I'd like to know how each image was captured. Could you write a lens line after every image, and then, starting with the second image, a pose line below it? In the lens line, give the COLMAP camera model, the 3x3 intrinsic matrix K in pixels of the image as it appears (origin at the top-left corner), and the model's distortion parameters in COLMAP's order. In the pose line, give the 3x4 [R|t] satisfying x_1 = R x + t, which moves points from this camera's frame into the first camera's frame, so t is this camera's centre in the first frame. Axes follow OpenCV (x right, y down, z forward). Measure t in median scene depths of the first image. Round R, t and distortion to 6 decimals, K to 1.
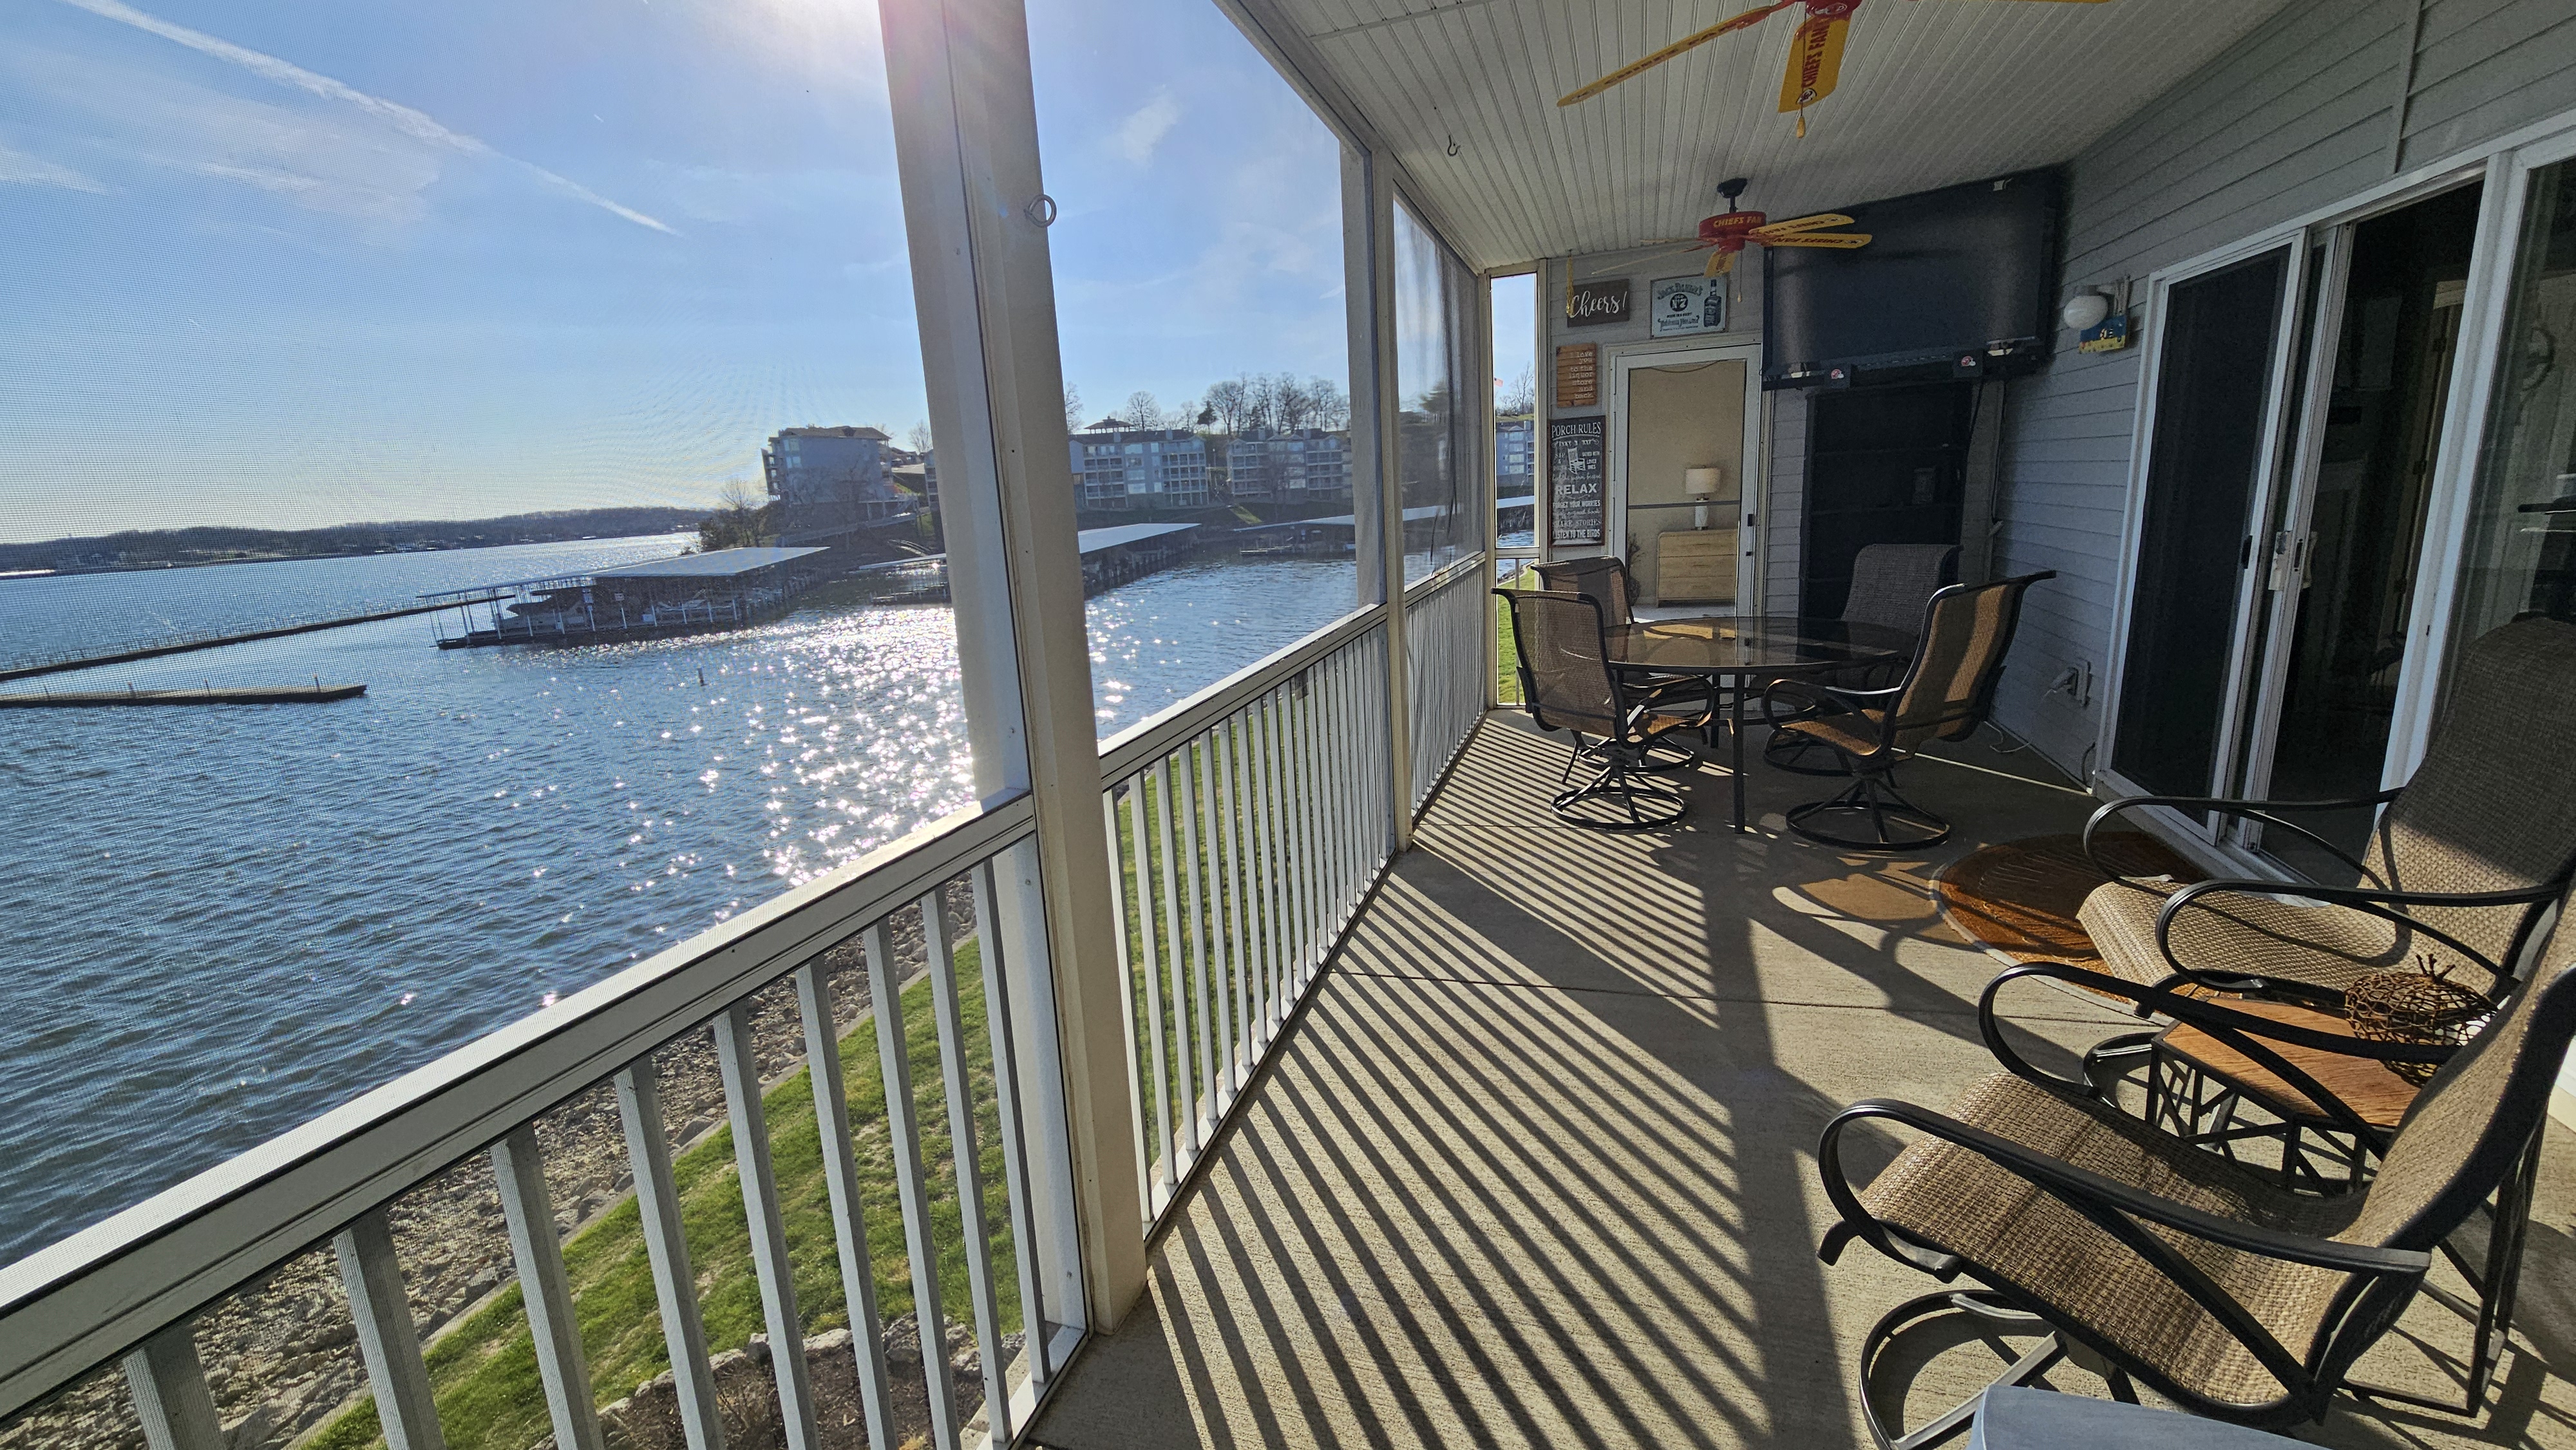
lens RADIAL K [[1055.5, 0, 1293.6], [0, 1055.5, 728.3], [0, 0, 1]] dist [-0.002016, -0.000554]
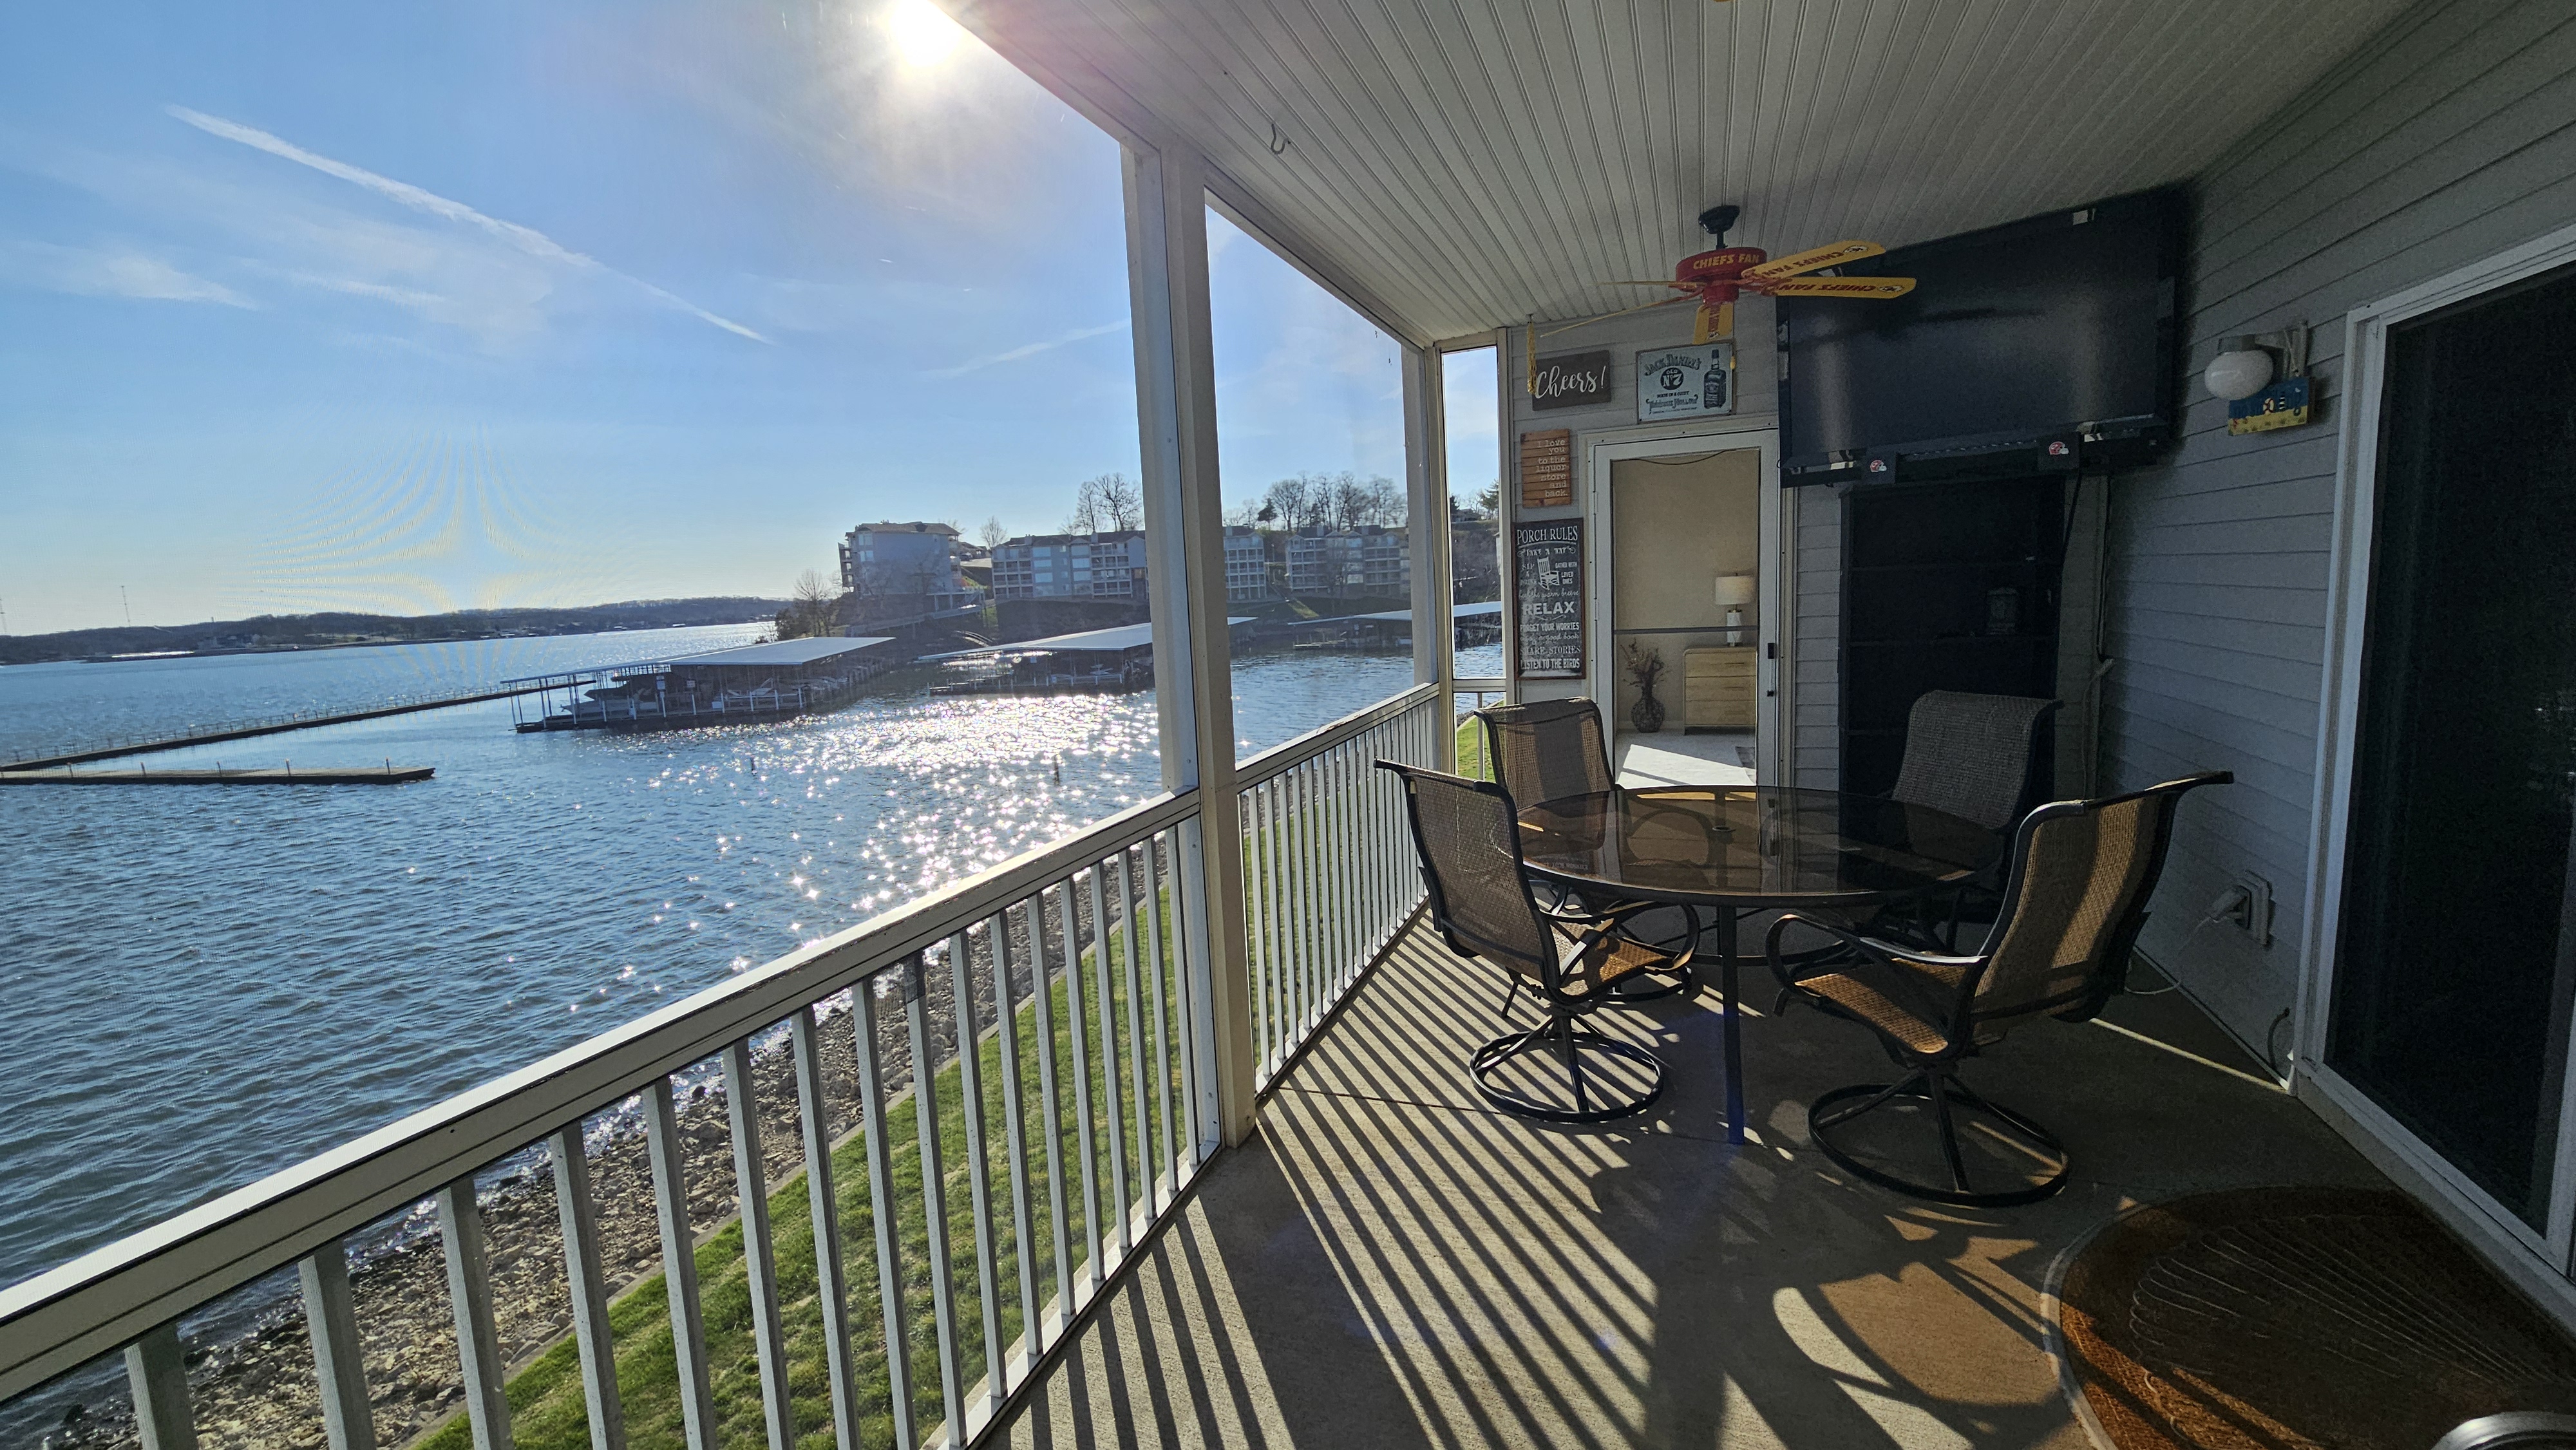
lens RADIAL K [[1055.5, 0, 1300.0], [0, 1055.5, 726.9], [0, 0, 1]] dist [-0.002016, -0.000554]
pose [[0.998559, 0.013227, -0.052005, 0.126976], [-0.017729, 0.996042, -0.087095, -0.067542], [0.050648, 0.087891, 0.994842, 0.215458]]
